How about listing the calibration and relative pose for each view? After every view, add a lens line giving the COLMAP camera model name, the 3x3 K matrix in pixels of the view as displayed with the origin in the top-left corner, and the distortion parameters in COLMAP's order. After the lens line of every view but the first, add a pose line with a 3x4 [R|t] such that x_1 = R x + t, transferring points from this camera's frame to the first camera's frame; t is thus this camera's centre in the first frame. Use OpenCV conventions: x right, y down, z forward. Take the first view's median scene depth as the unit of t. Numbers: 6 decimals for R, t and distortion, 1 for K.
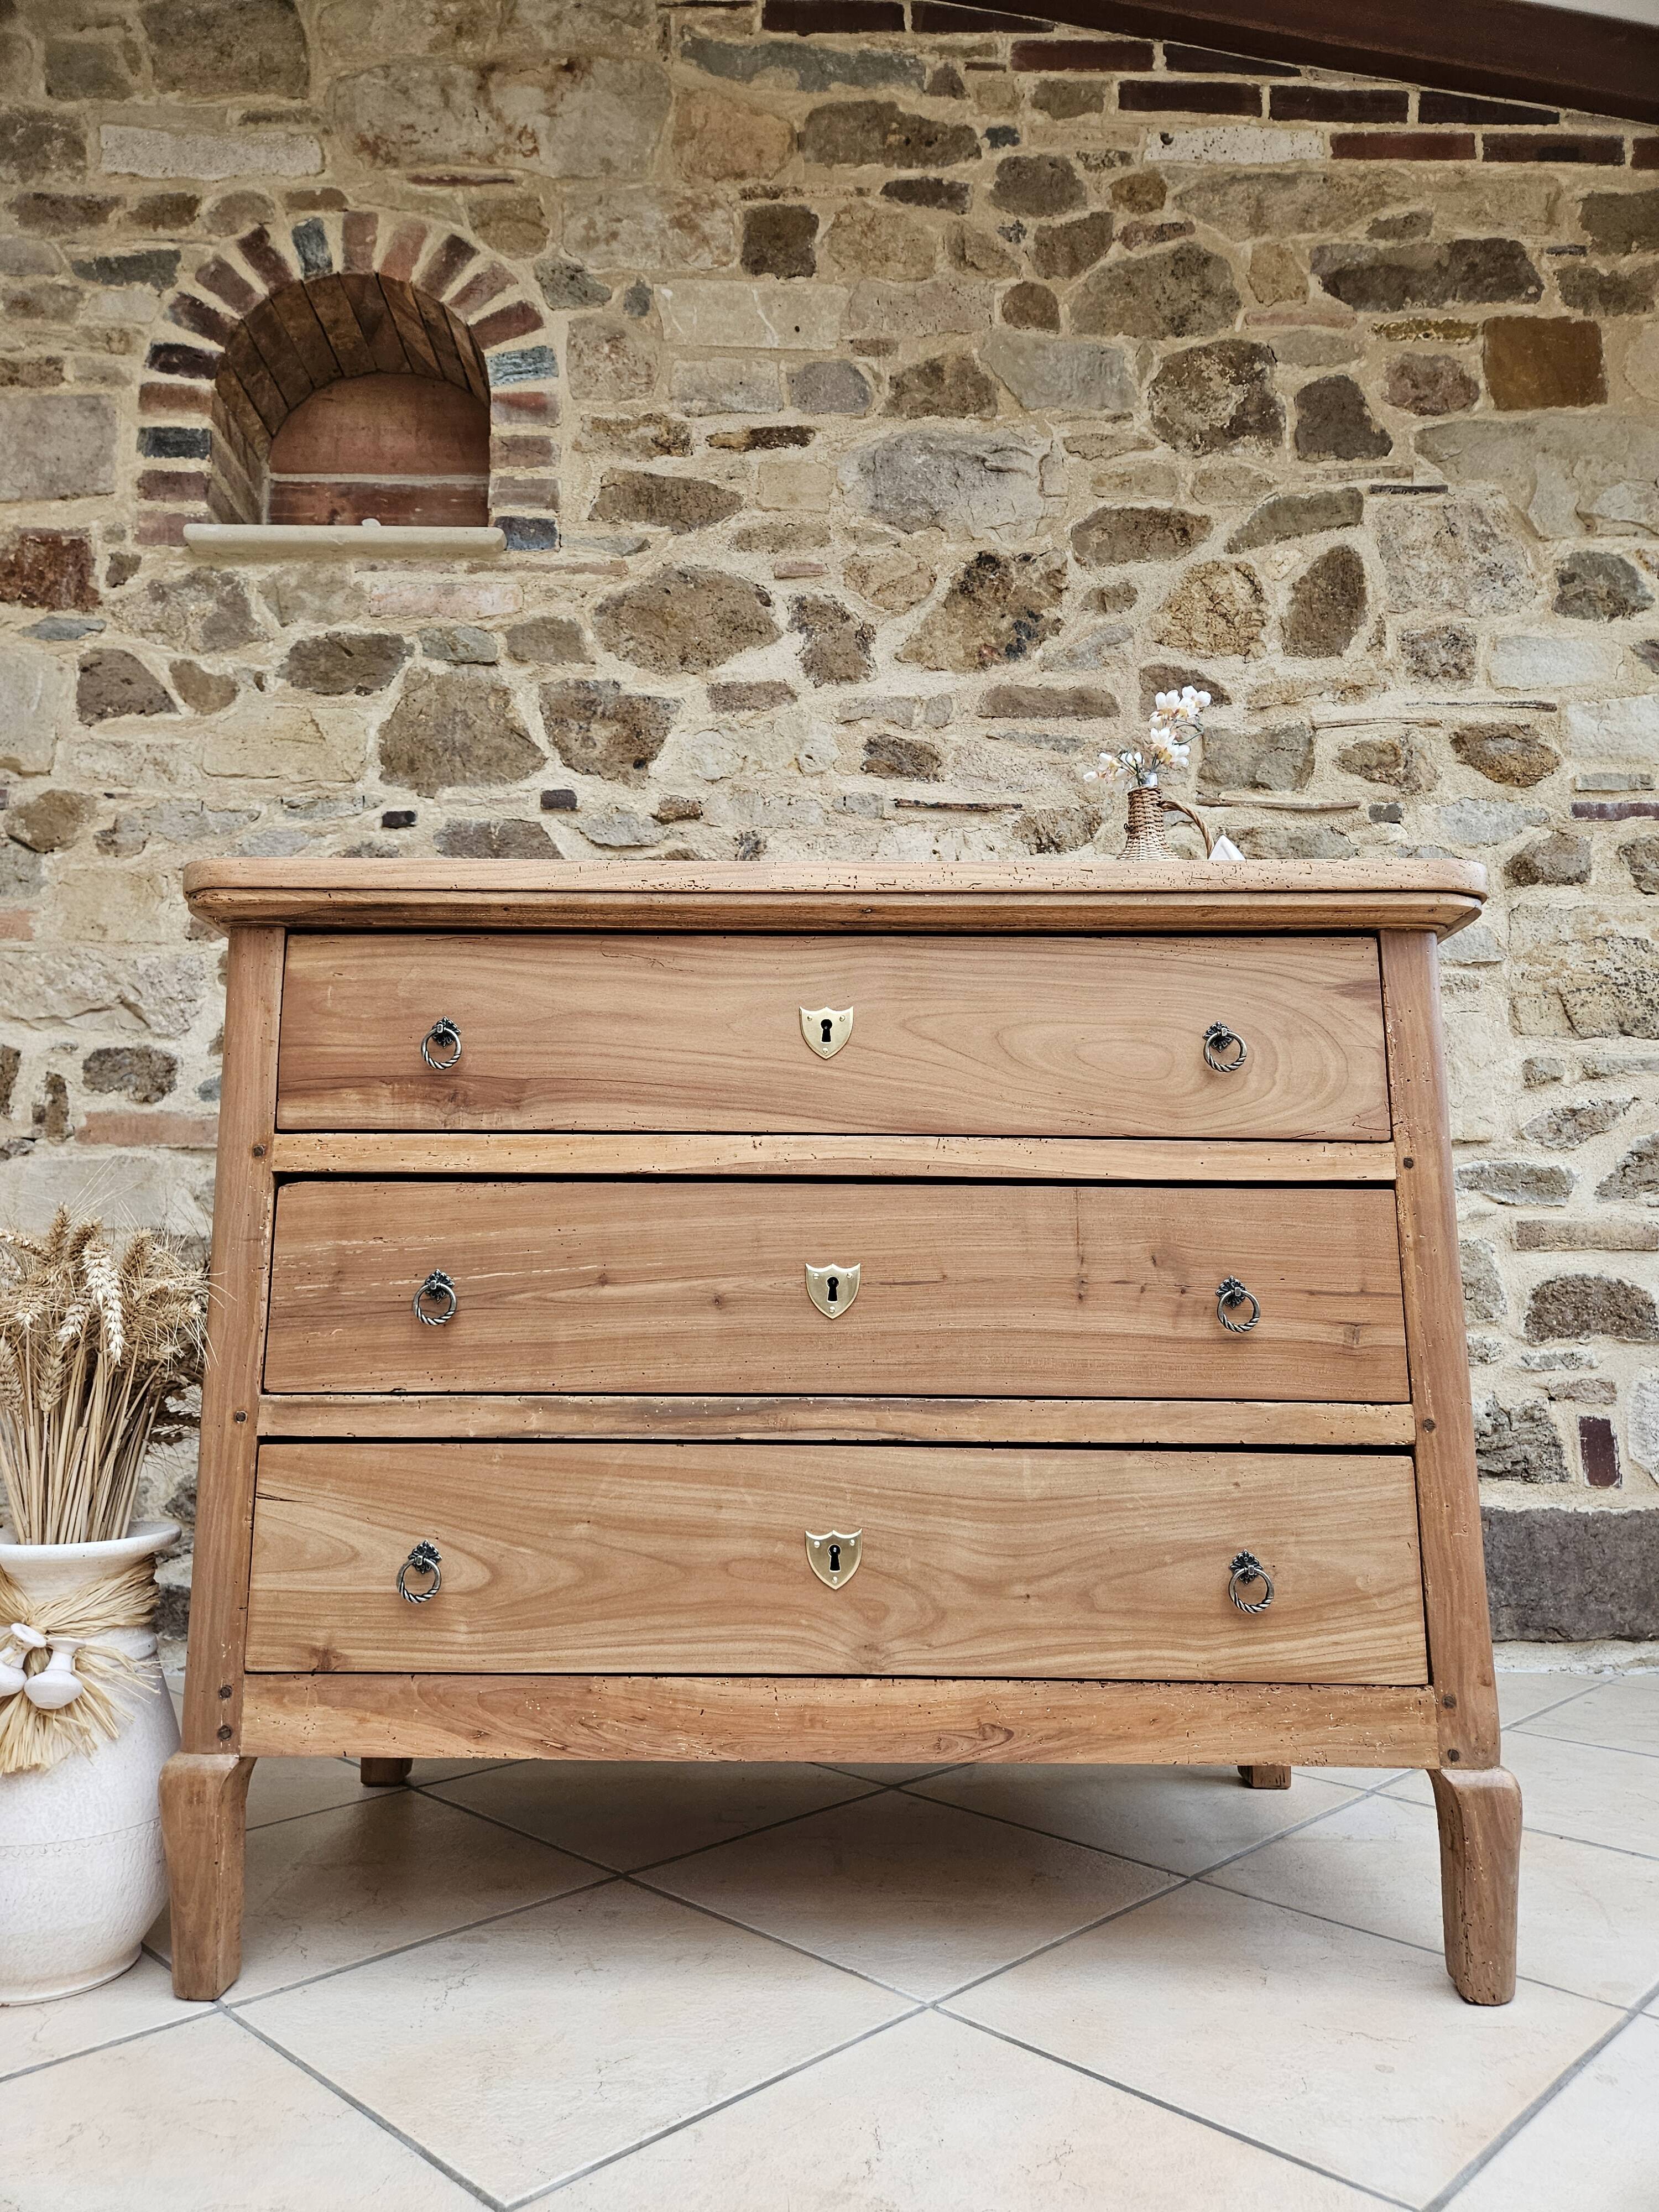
lens RADIAL K [[1474.2, 0, 816.5], [0, 1474.2, 1107.3], [0, 0, 1]] dist [0.065430, -0.060275]
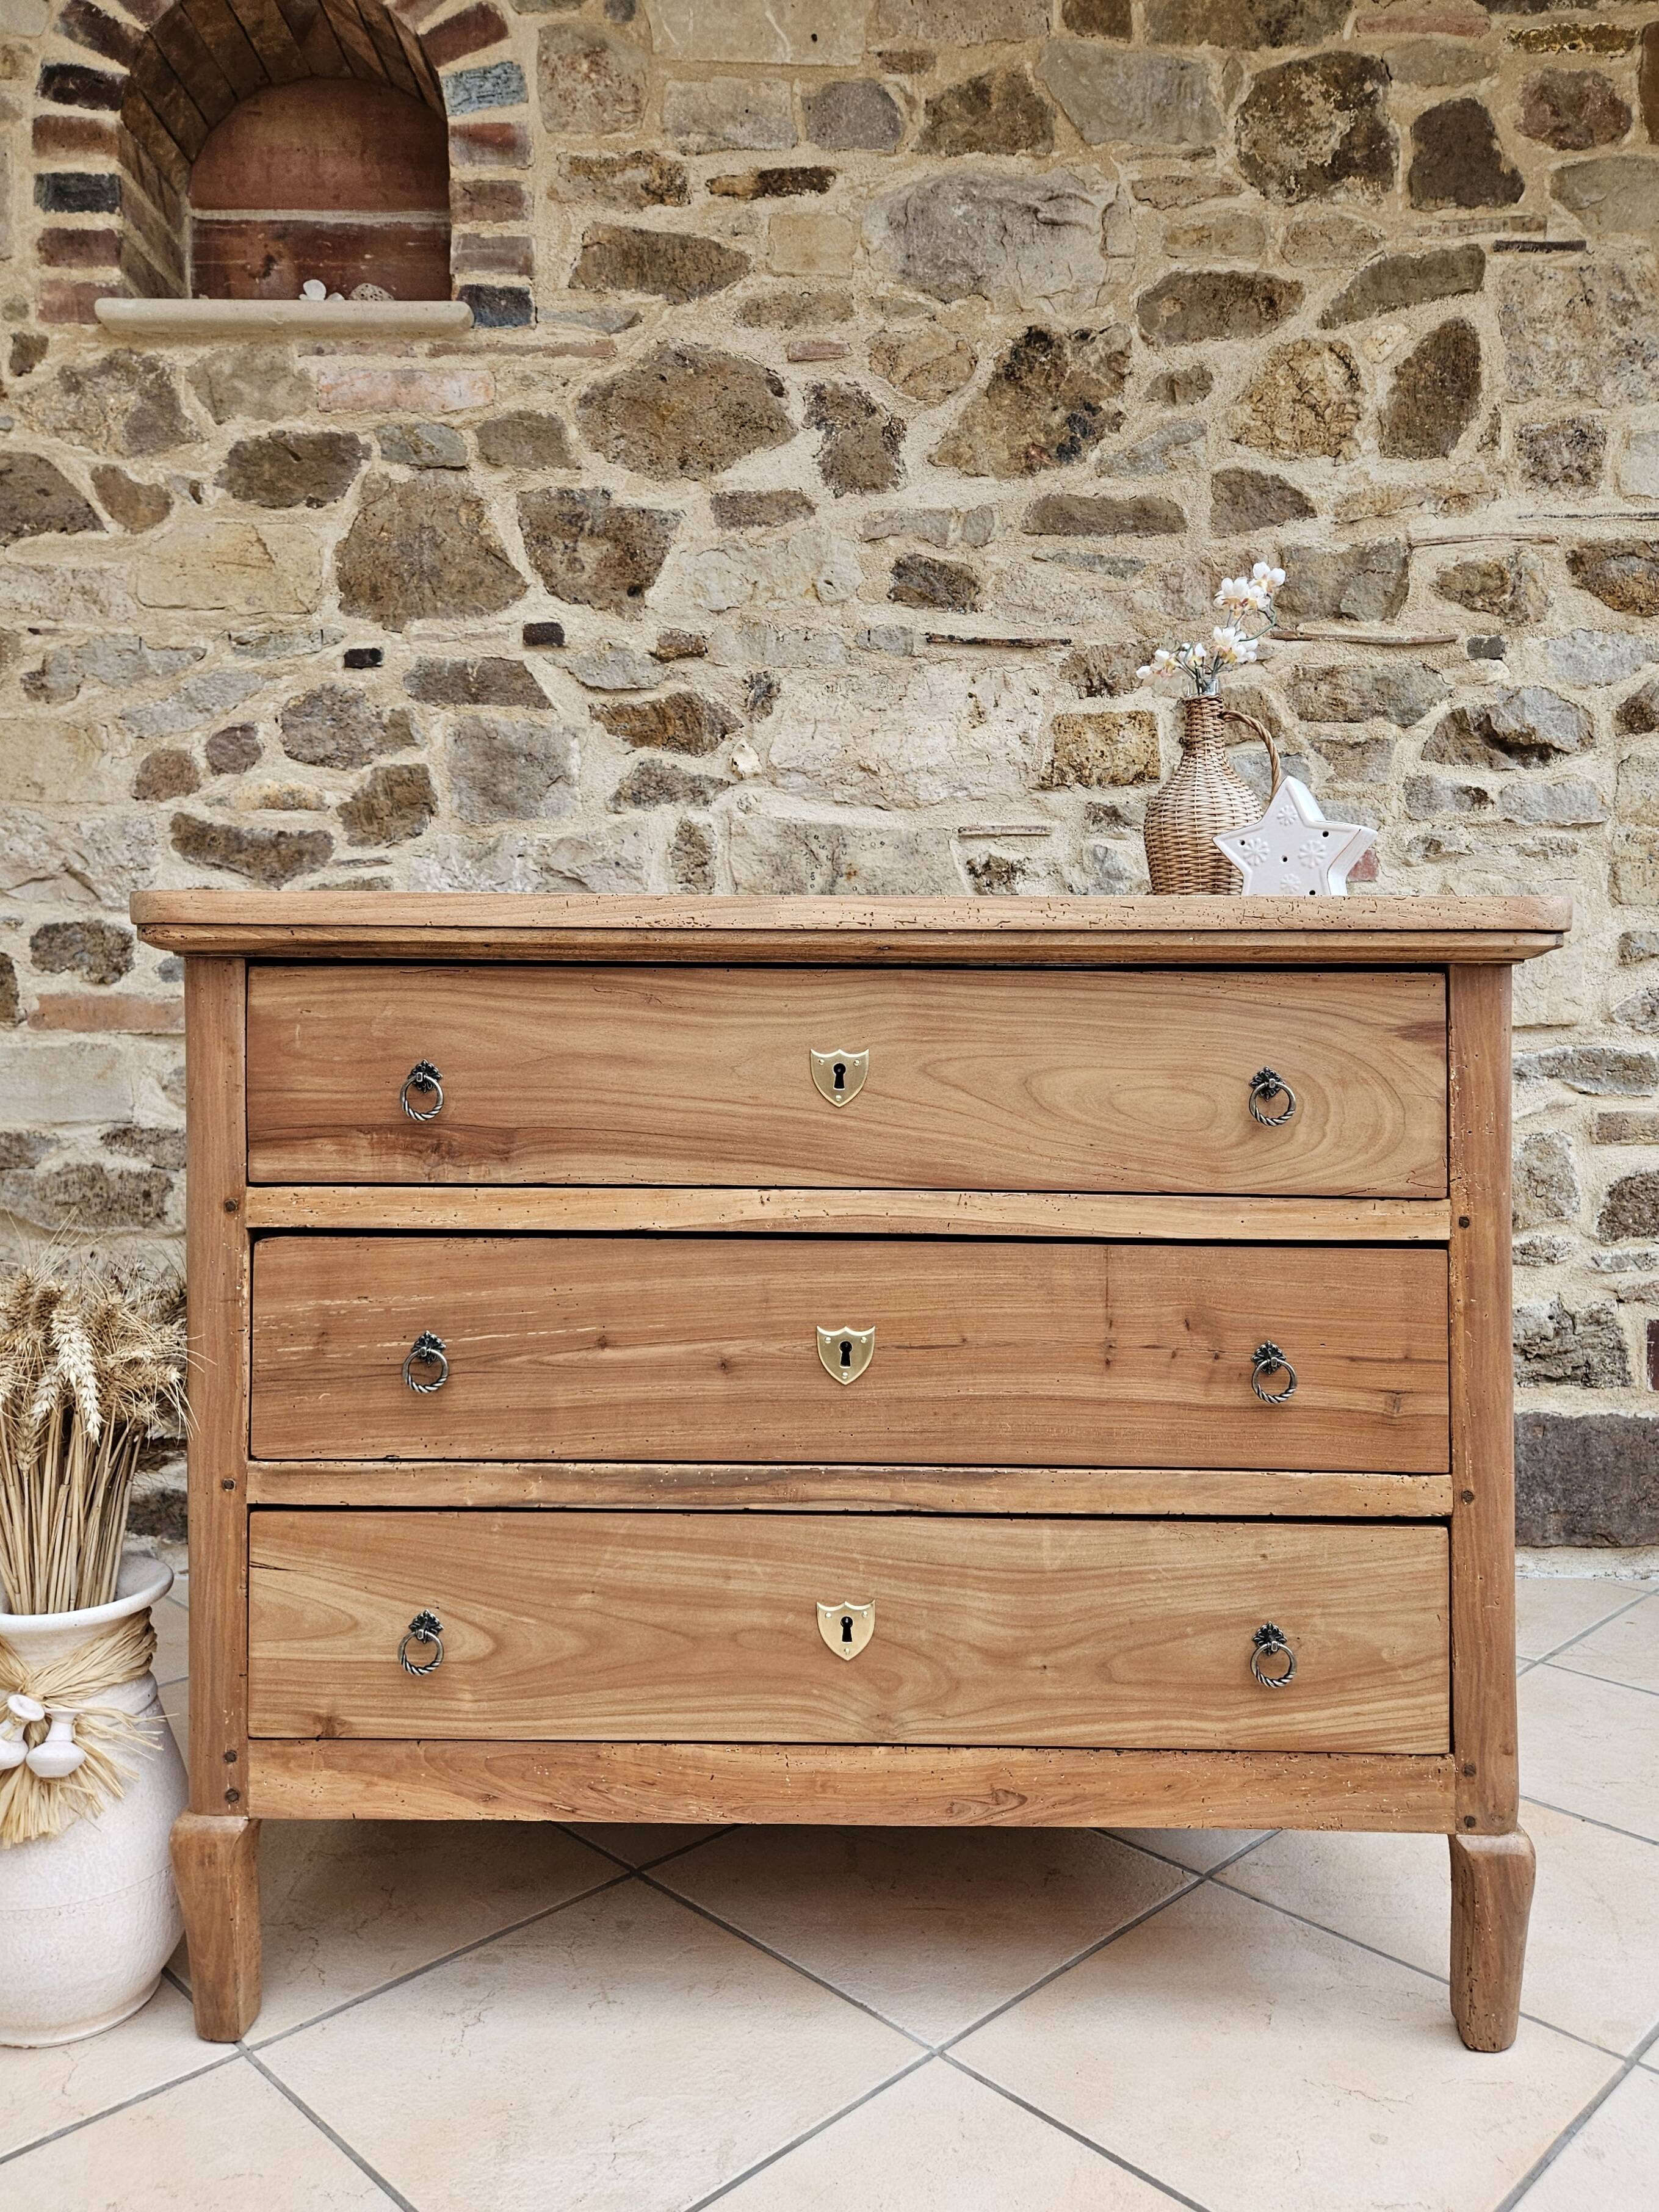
lens RADIAL K [[1622.8, 0, 833.2], [0, 1622.8, 1068.7], [0, 0, 1]] dist [0.067508, -0.062664]
pose [[0.999971, 0.001335, -0.007528, 0.005437], [-0.000062, 0.986039, 0.166516, -0.113736], [0.007646, -0.166511, 0.986010, 0.002341]]
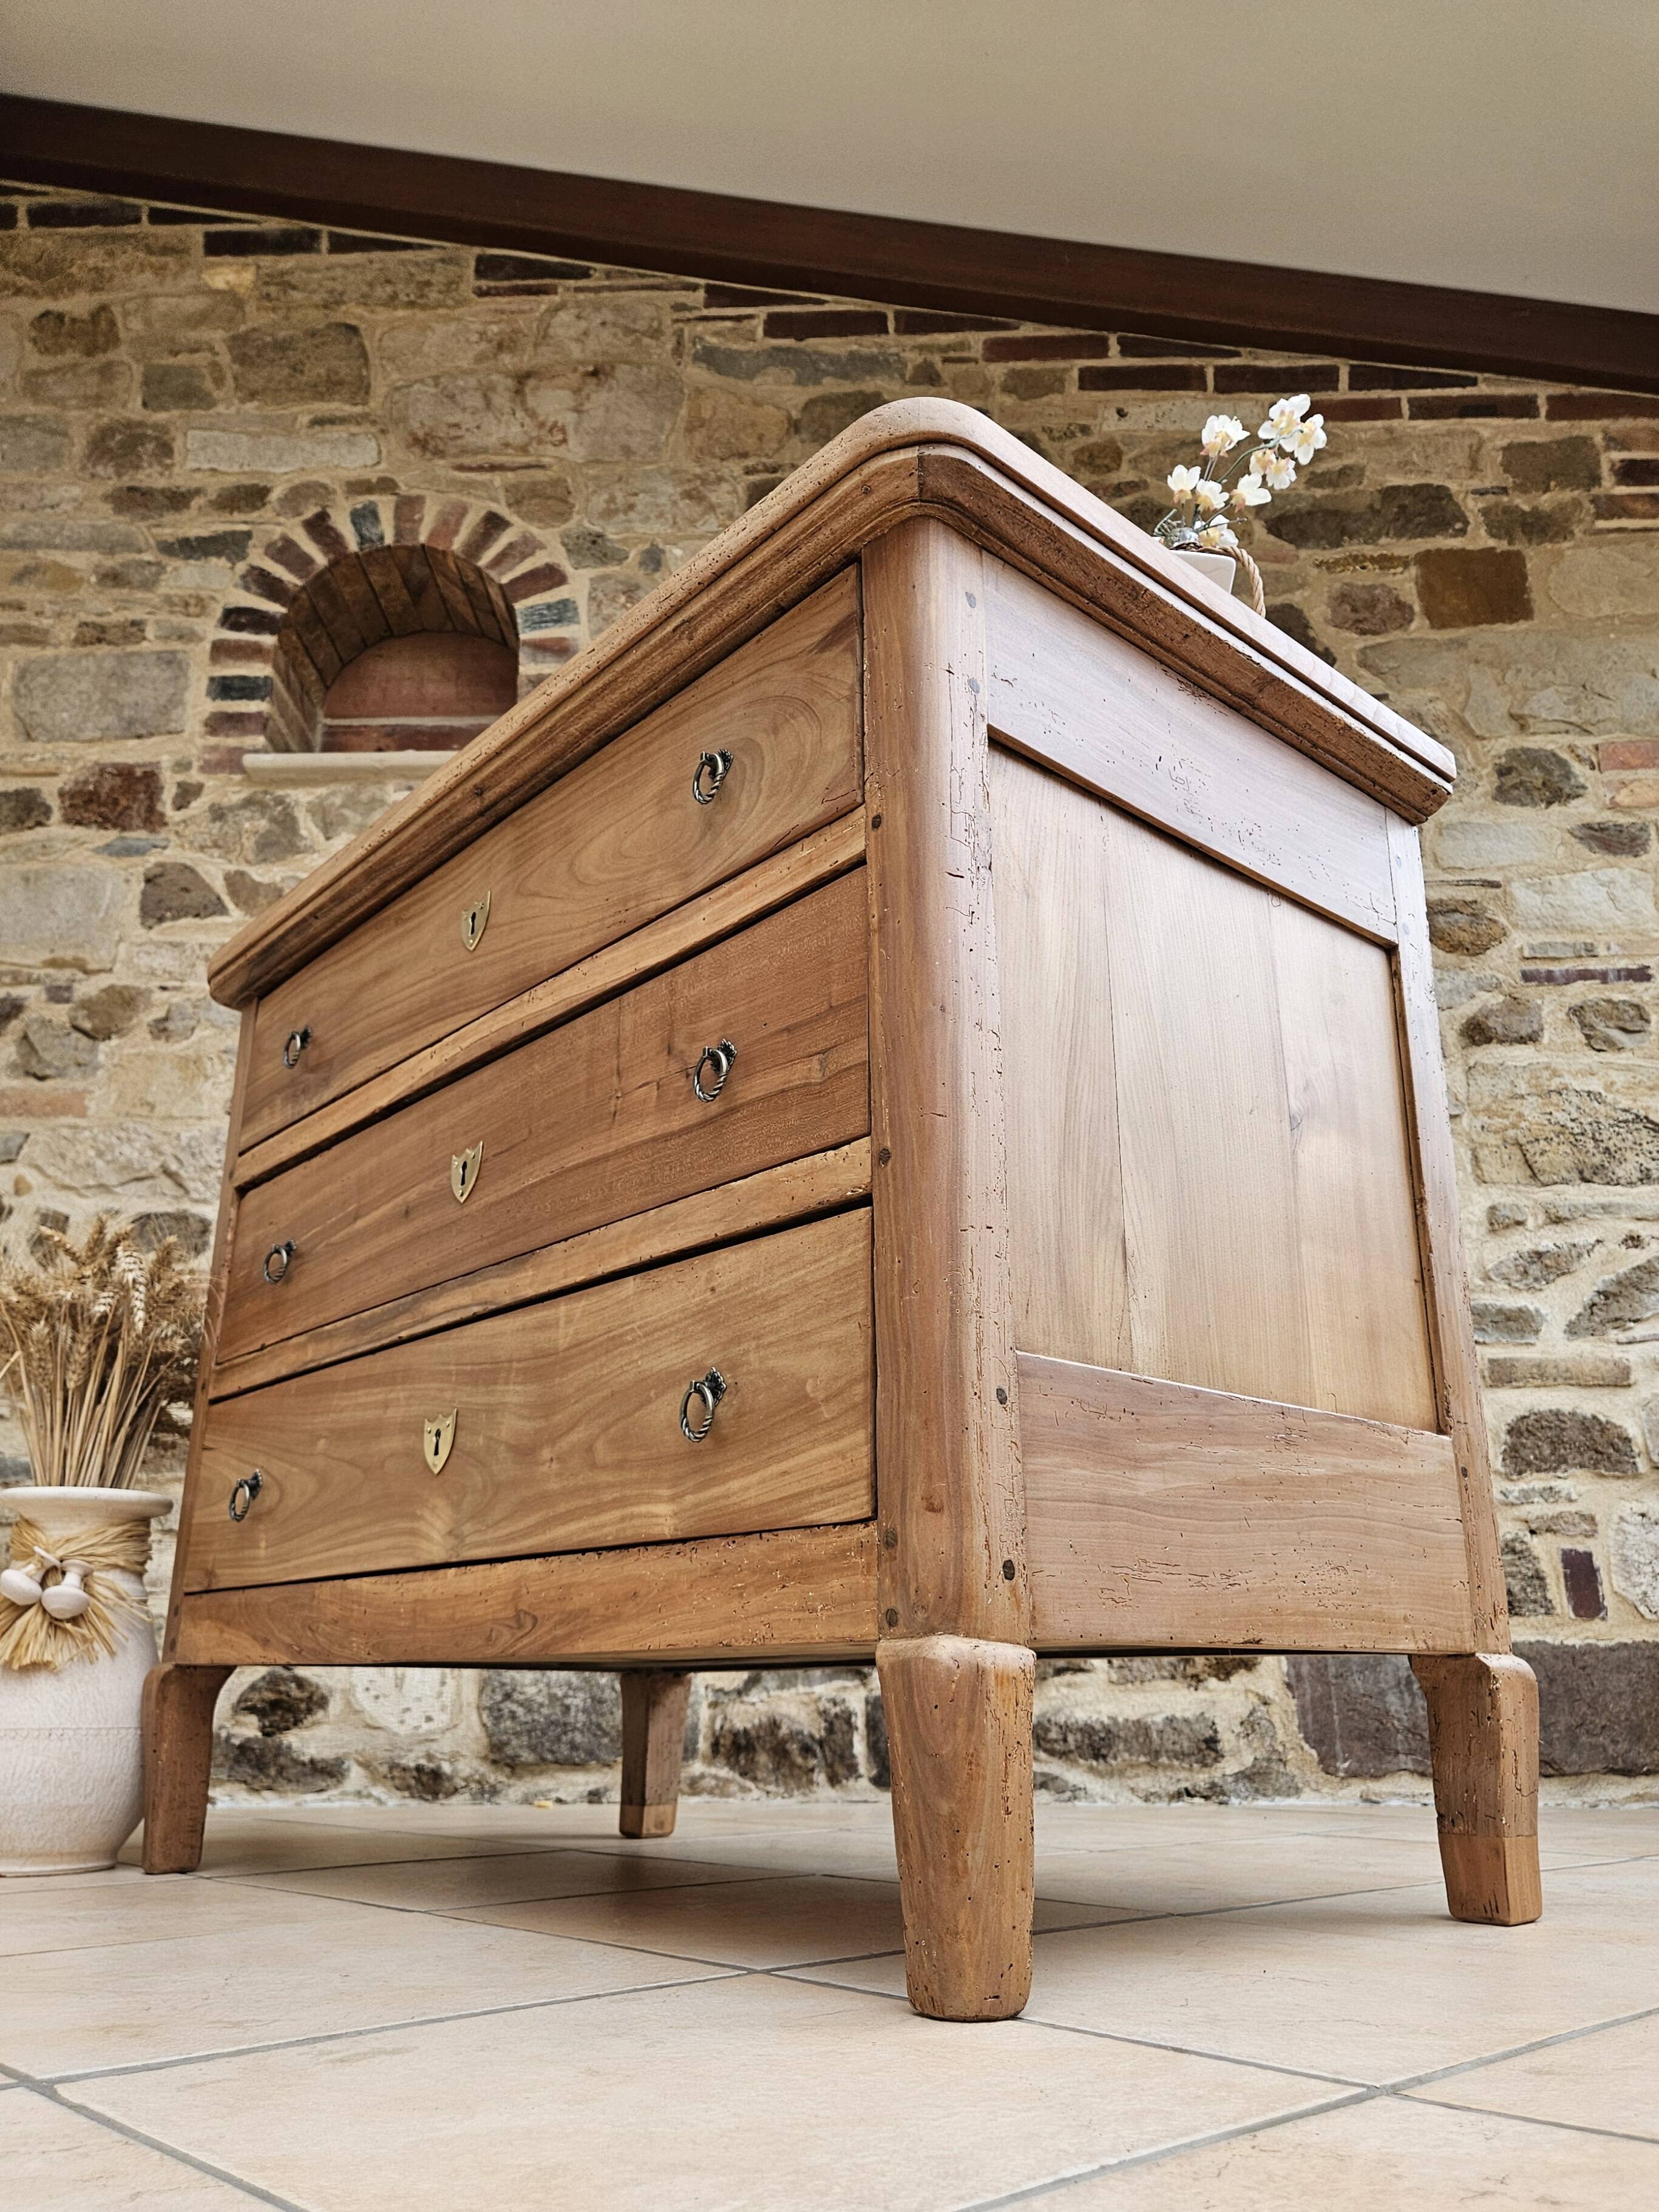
lens RADIAL K [[1576.9, 0, 851.4], [0, 1576.9, 1214.7], [0, 0, 1]] dist [0.065652, -0.057463]
pose [[0.999147, -0.014821, -0.038532, 0.072169], [0.009073, 0.989348, -0.145289, 0.128150], [0.040275, 0.144816, 0.988639, -0.111509]]
